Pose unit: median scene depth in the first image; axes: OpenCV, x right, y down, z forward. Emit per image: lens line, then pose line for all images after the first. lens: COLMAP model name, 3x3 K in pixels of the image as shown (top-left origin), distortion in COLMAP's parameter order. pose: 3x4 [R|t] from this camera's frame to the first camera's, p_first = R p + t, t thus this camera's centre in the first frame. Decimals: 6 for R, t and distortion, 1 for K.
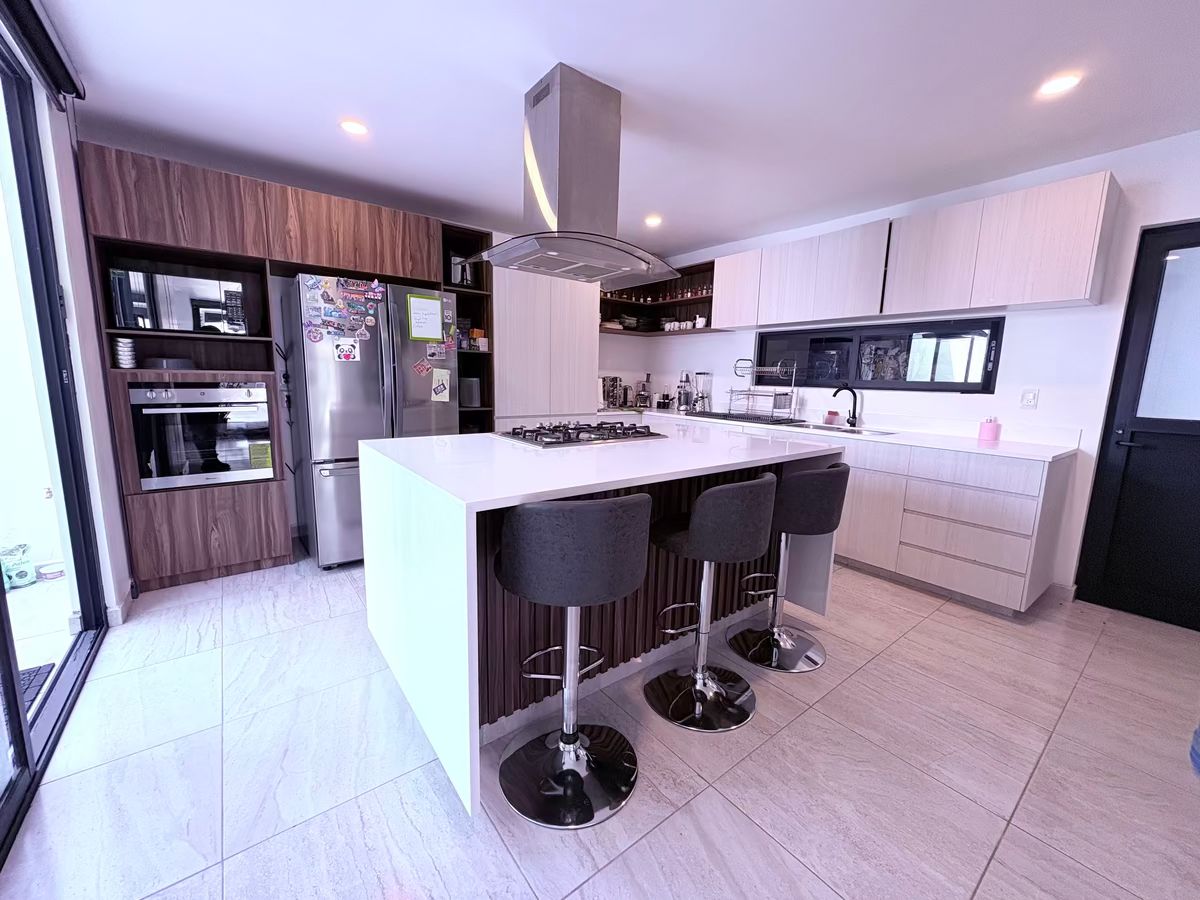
lens RADIAL K [[480.4, 0, 597.2], [0, 480.4, 450.1], [0, 0, 1]] dist [-0.001563, -0.000137]
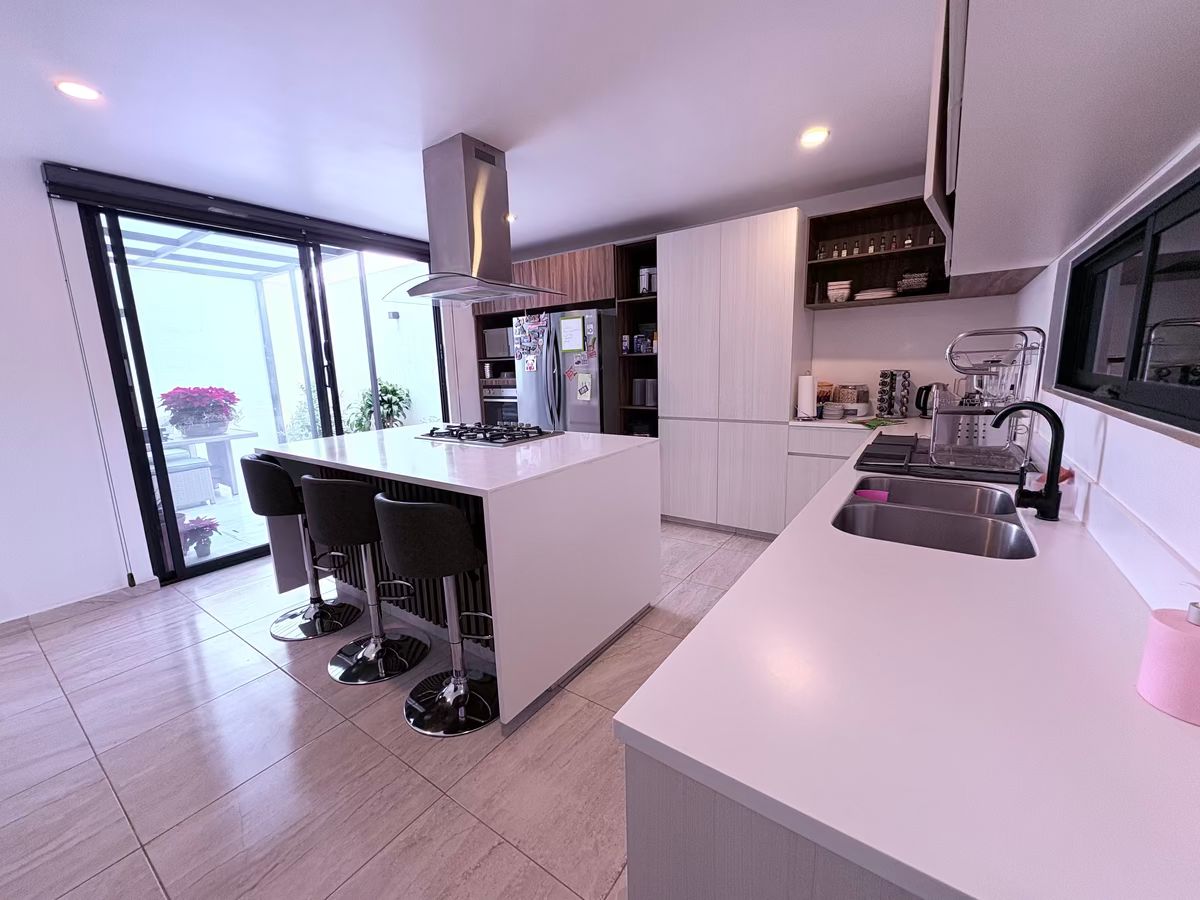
lens RADIAL K [[480.4, 0, 597.8], [0, 480.4, 451.2], [0, 0, 1]] dist [-0.001563, -0.000137]
pose [[0.298806, 0.140200, -0.943959, 0.929374], [-0.110131, 0.987607, 0.111821, -0.123631], [0.947938, 0.070546, 0.310543, 0.718491]]
